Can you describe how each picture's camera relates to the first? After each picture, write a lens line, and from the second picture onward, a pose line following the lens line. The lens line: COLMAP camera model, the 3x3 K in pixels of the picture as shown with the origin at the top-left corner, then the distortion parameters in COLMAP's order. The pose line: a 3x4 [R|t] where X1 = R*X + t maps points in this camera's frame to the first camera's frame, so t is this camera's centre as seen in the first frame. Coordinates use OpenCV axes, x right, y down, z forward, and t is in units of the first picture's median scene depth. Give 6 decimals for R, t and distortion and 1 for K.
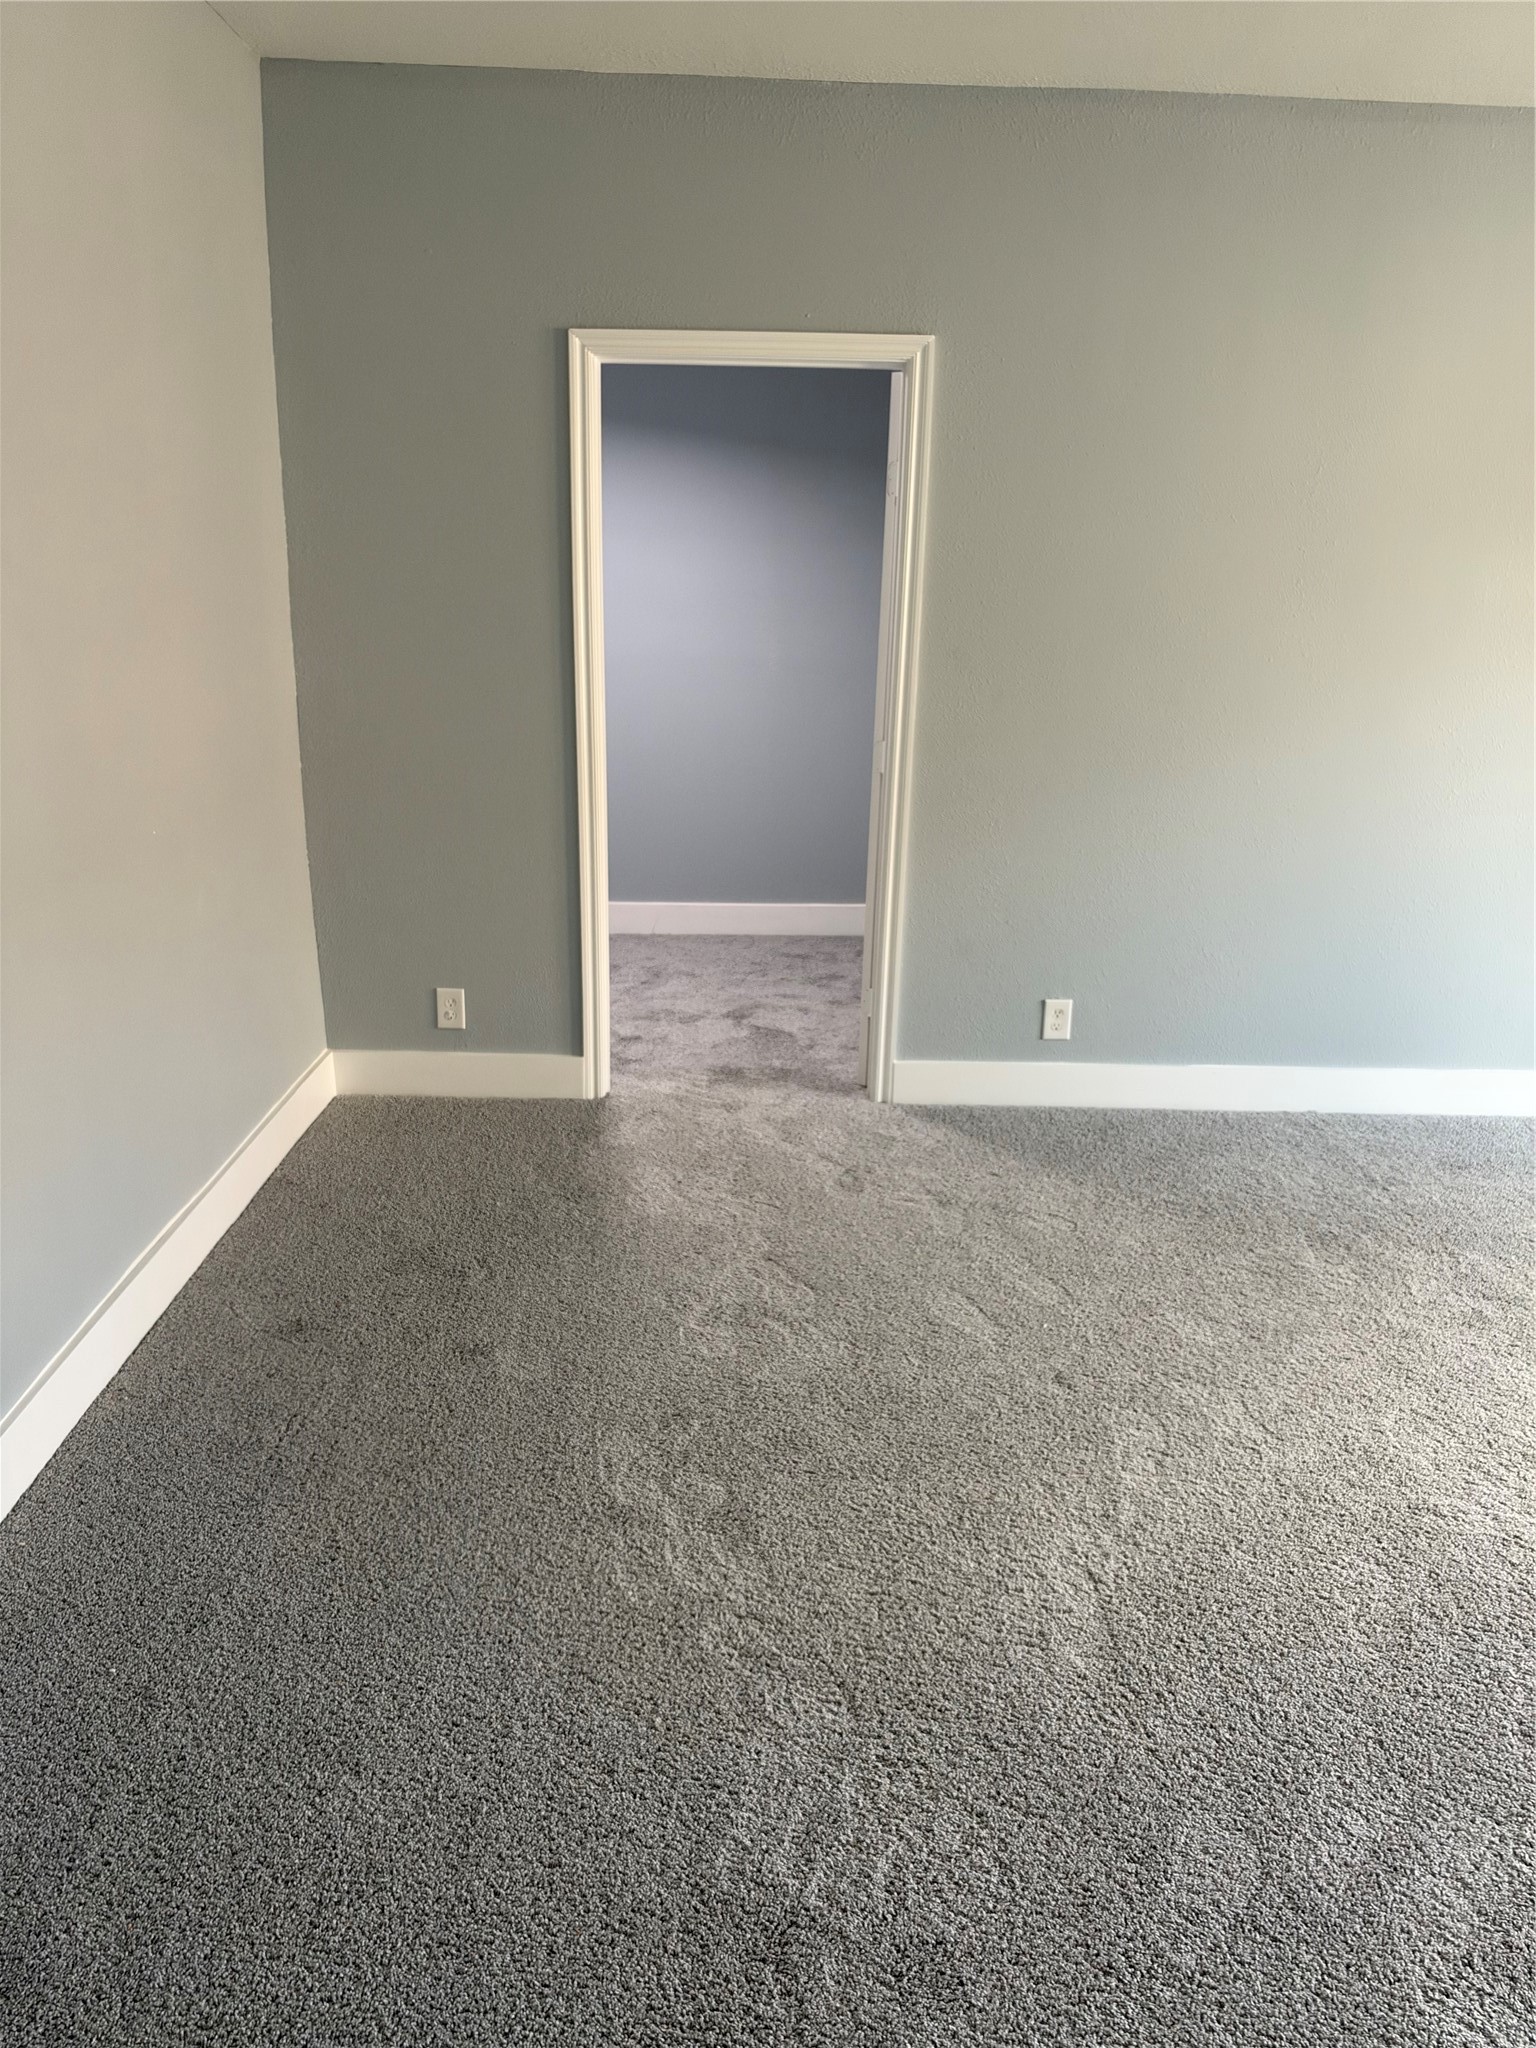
lens RADIAL K [[1499.4, 0, 753.9], [0, 1499.4, 1051.1], [0, 0, 1]] dist [-0.006243, -0.017573]
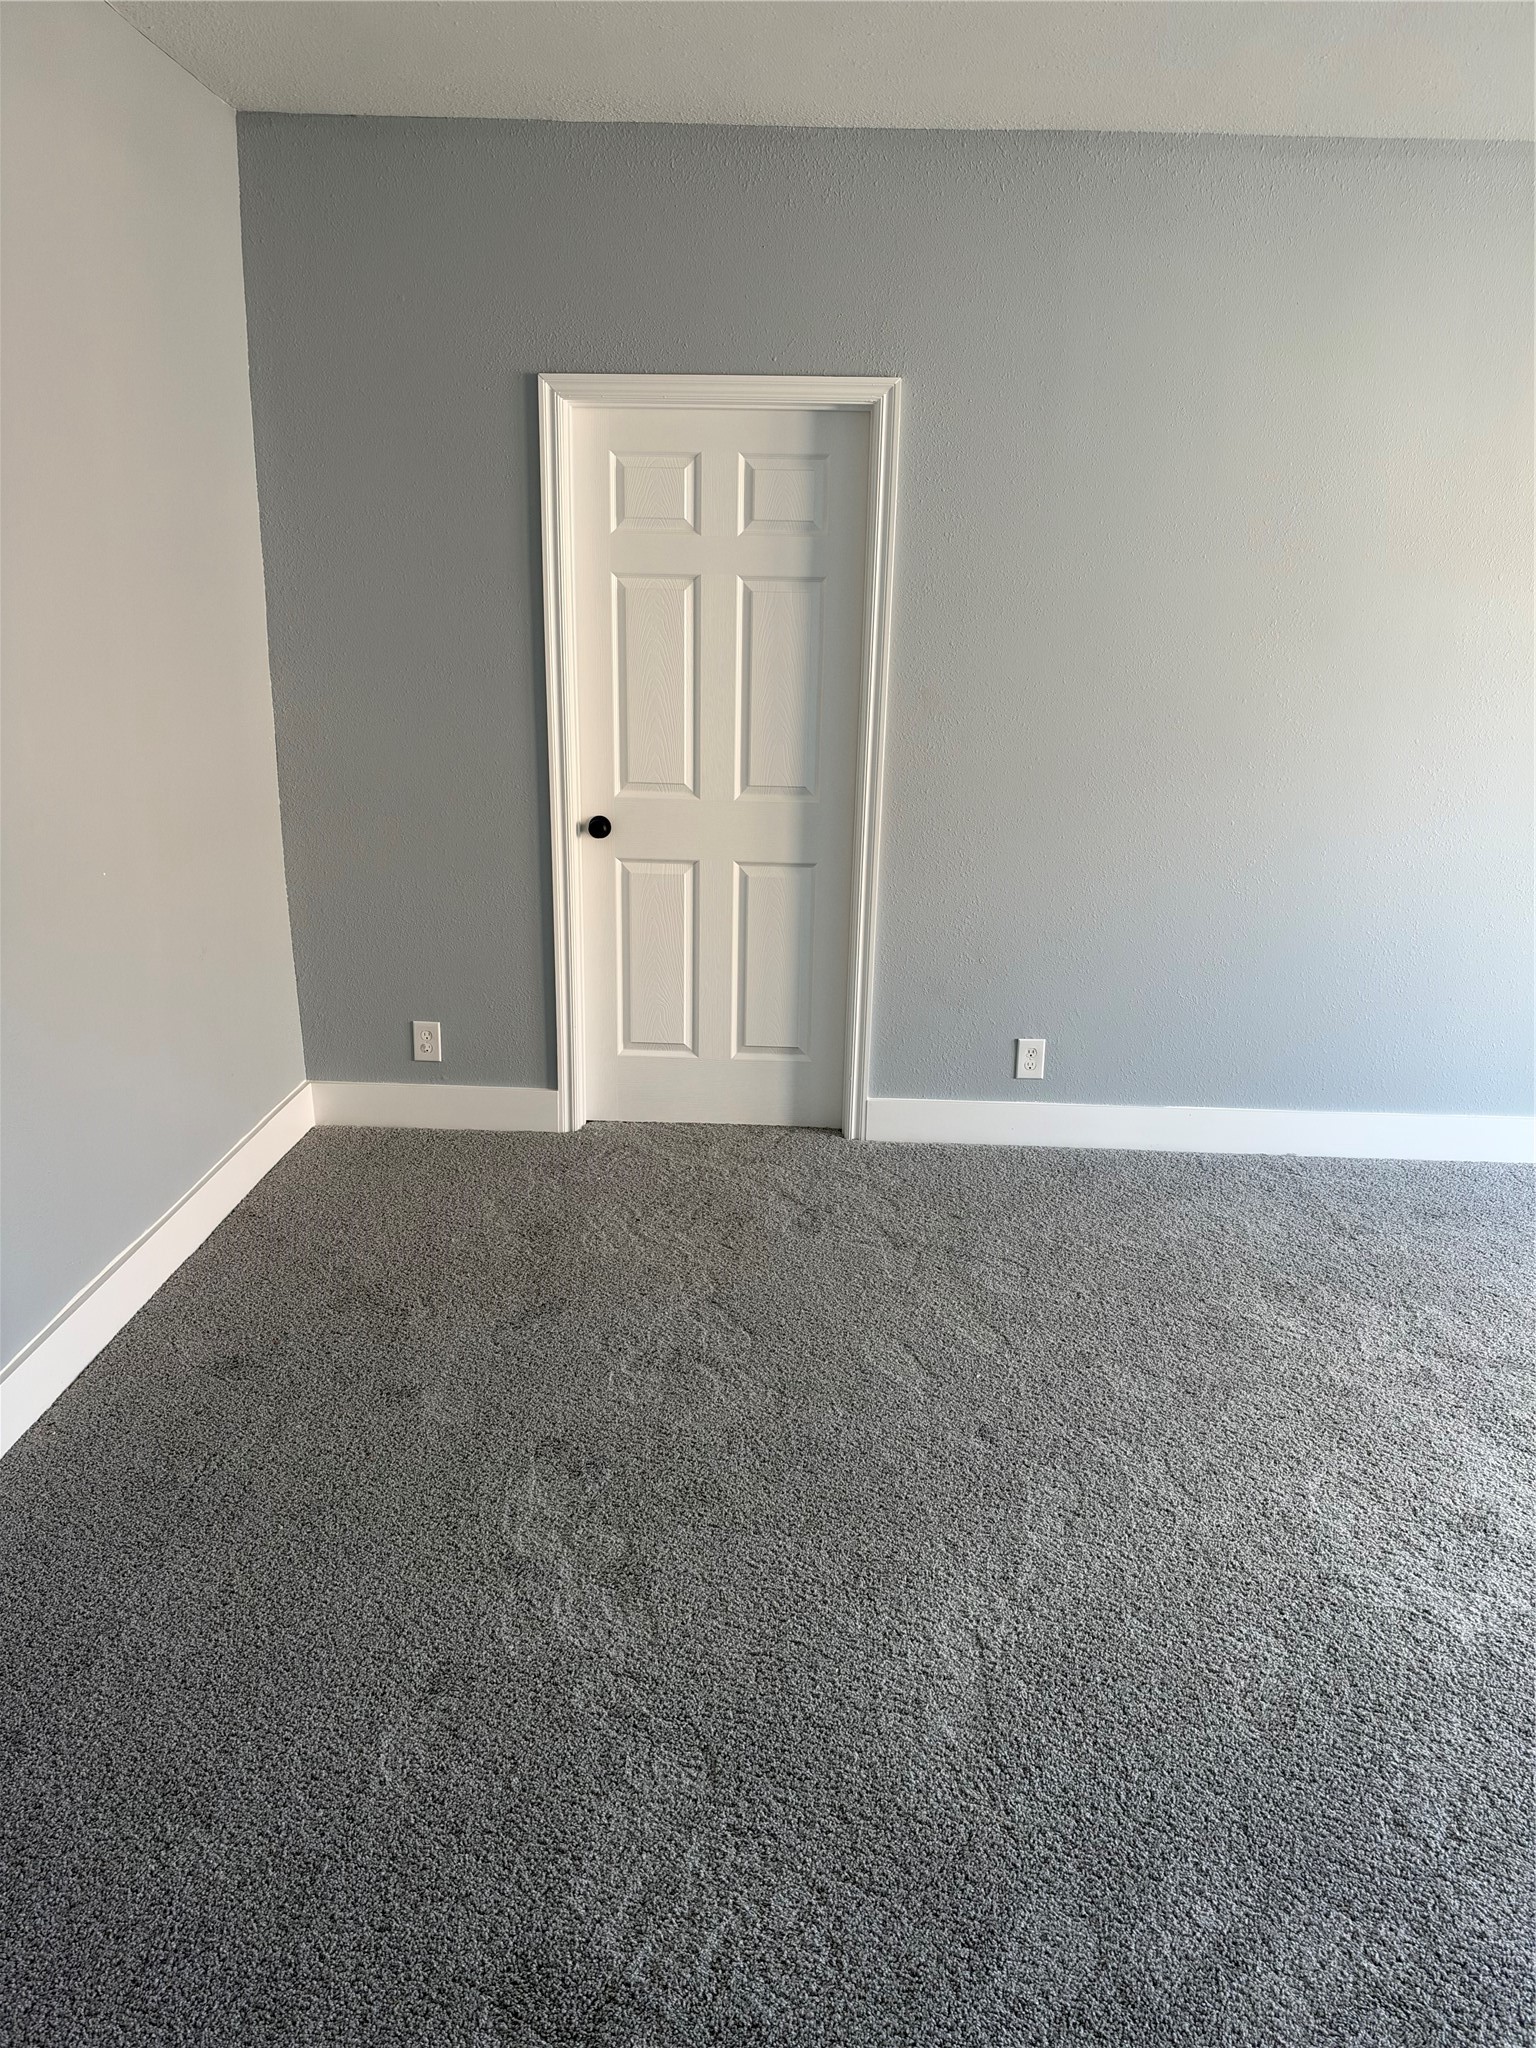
lens RADIAL K [[1499.4, 0, 756.1], [0, 1499.4, 1043.1], [0, 0, 1]] dist [-0.006243, -0.017573]
pose [[0.999133, 0.009363, -0.040576, 0.106605], [-0.010023, 0.999820, -0.016085, -0.023559], [0.040418, 0.016478, 0.999047, 0.004034]]
